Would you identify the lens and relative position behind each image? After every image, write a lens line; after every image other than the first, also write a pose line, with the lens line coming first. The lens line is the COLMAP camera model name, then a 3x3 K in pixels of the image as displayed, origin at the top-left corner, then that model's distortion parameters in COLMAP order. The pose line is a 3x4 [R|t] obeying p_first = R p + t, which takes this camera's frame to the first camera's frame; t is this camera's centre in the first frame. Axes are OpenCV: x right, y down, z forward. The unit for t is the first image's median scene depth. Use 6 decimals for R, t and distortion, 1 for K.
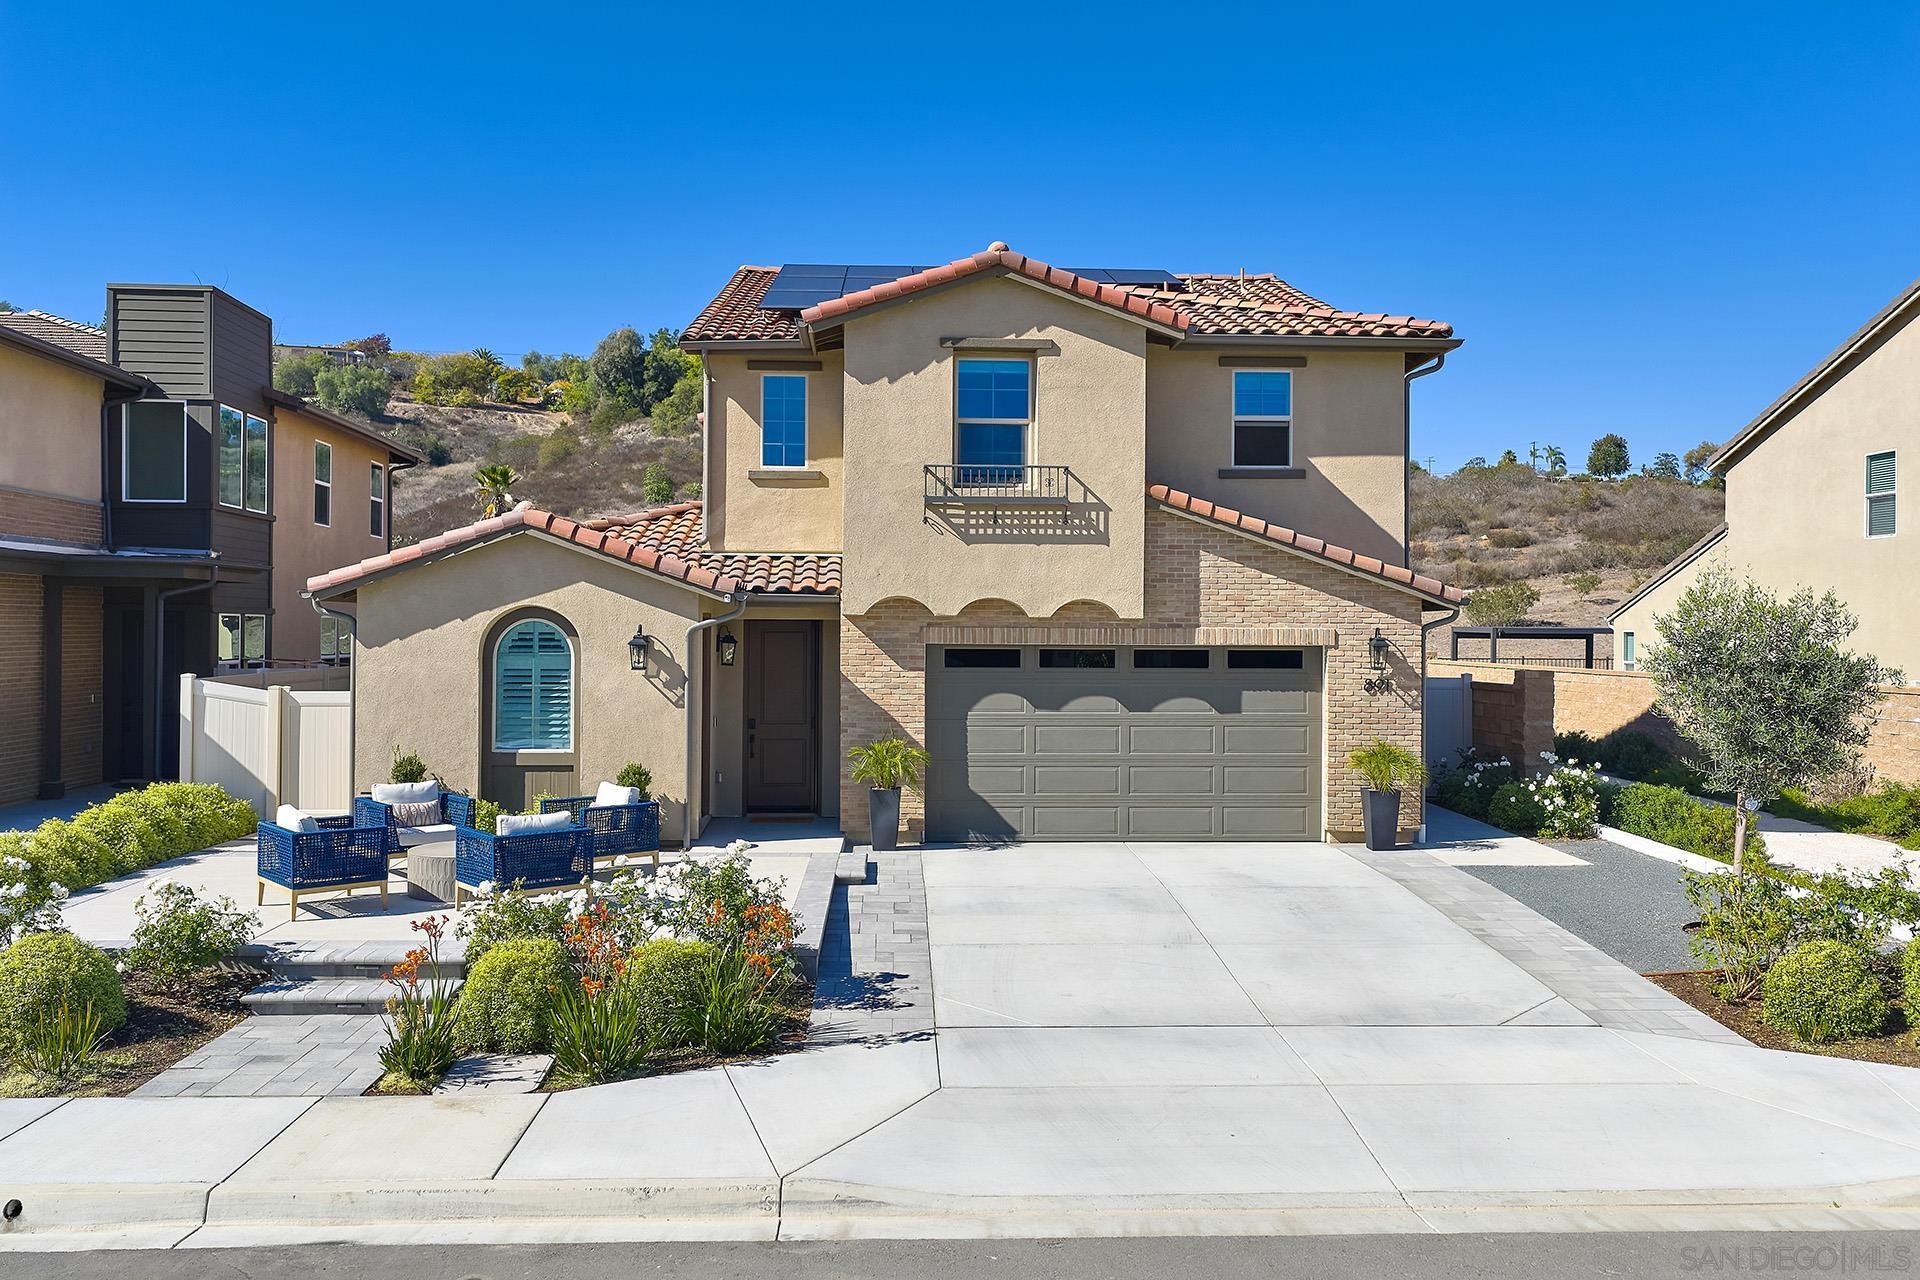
lens RADIAL K [[1591.2, 0, 975.4], [0, 1591.2, 613.0], [0, 0, 1]] dist [0.013261, -0.013099]
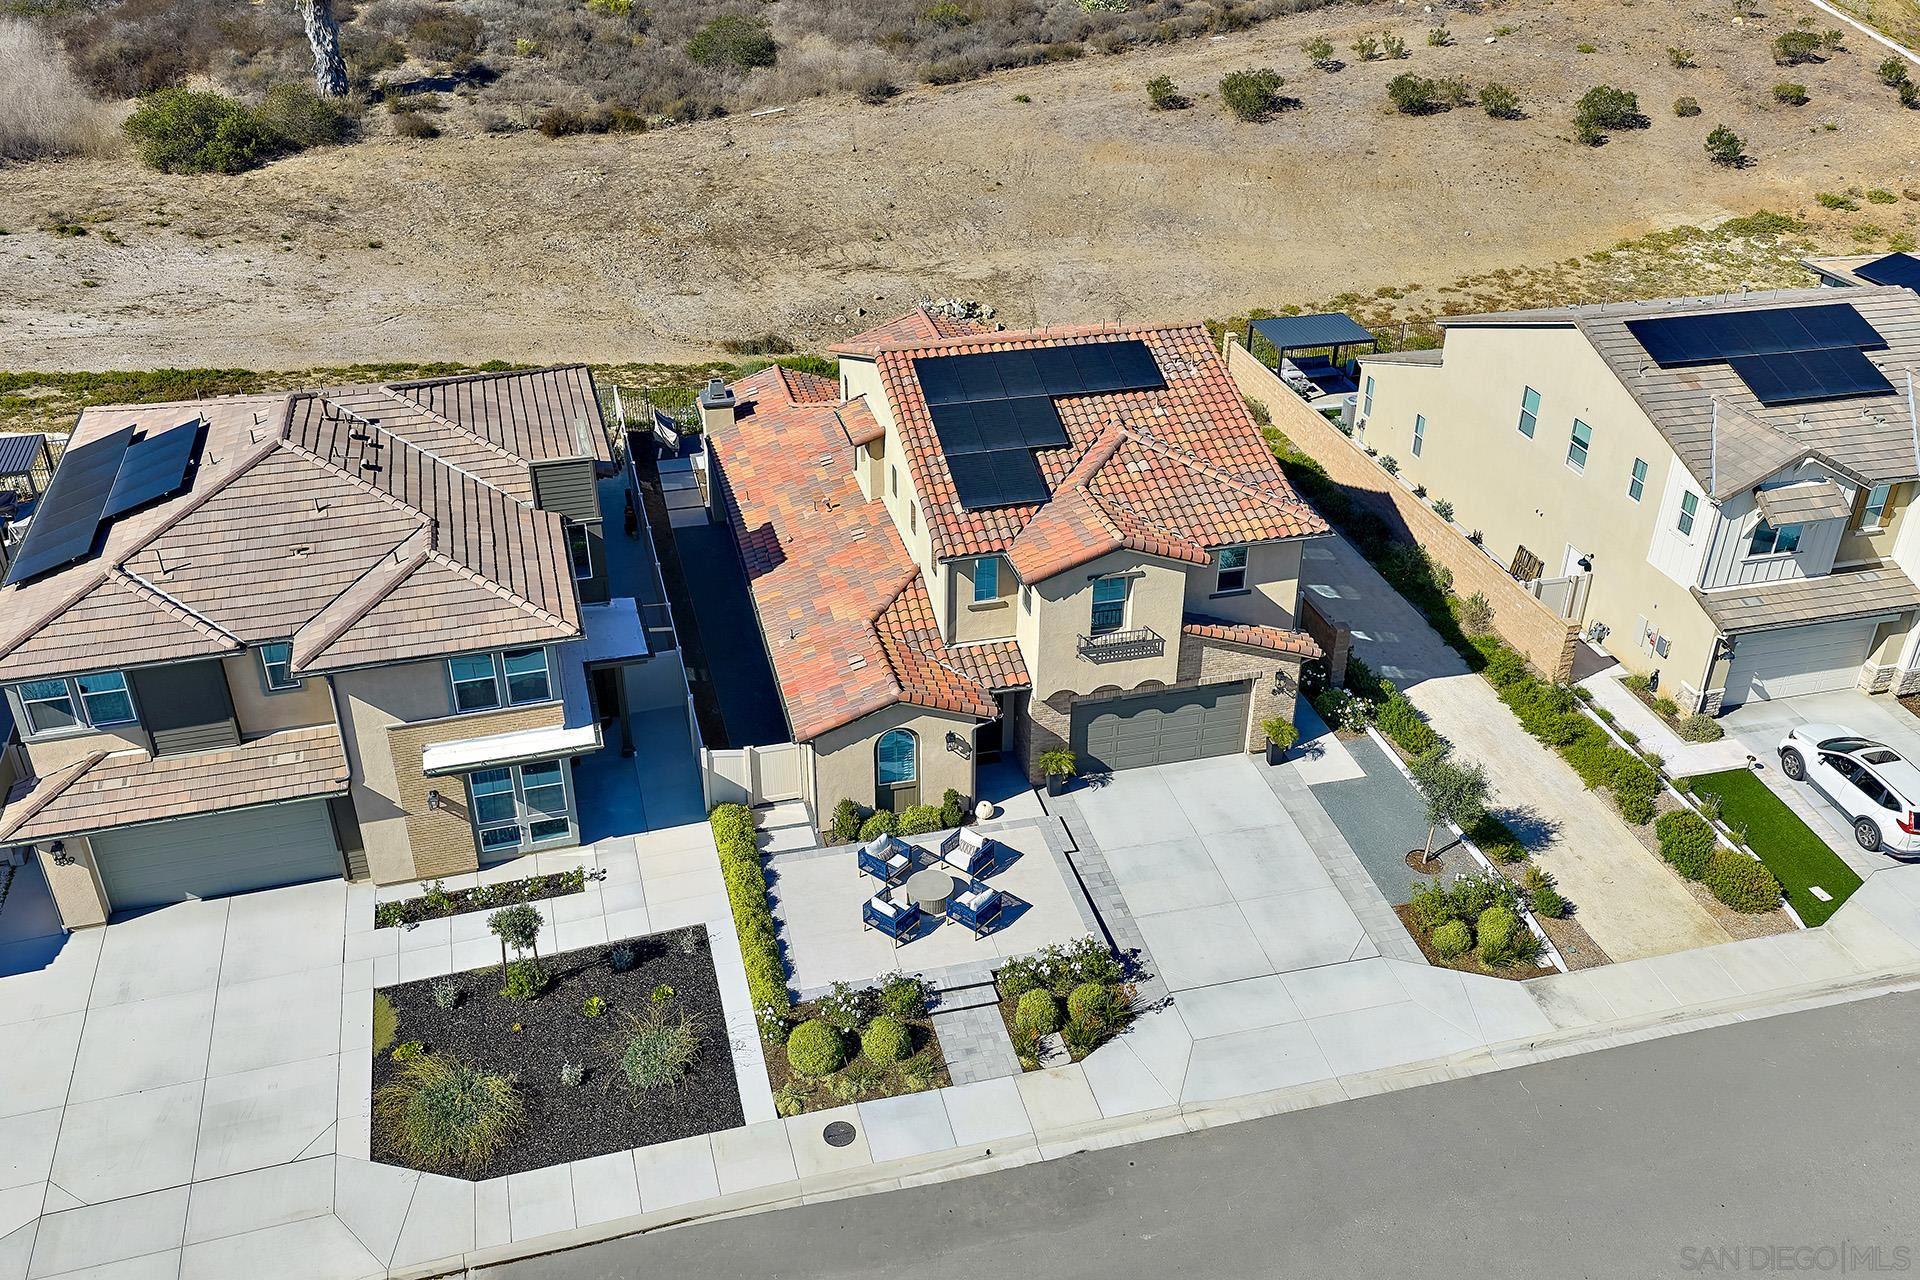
lens RADIAL K [[1591.2, 0, 975.4], [0, 1591.2, 613.0], [0, 0, 1]] dist [0.013261, -0.013099]
pose [[0.979534, -0.092551, 0.178736, -0.501532], [-0.008517, 0.868158, 0.496215, -1.080699], [-0.201096, -0.487582, 0.849602, -0.646329]]
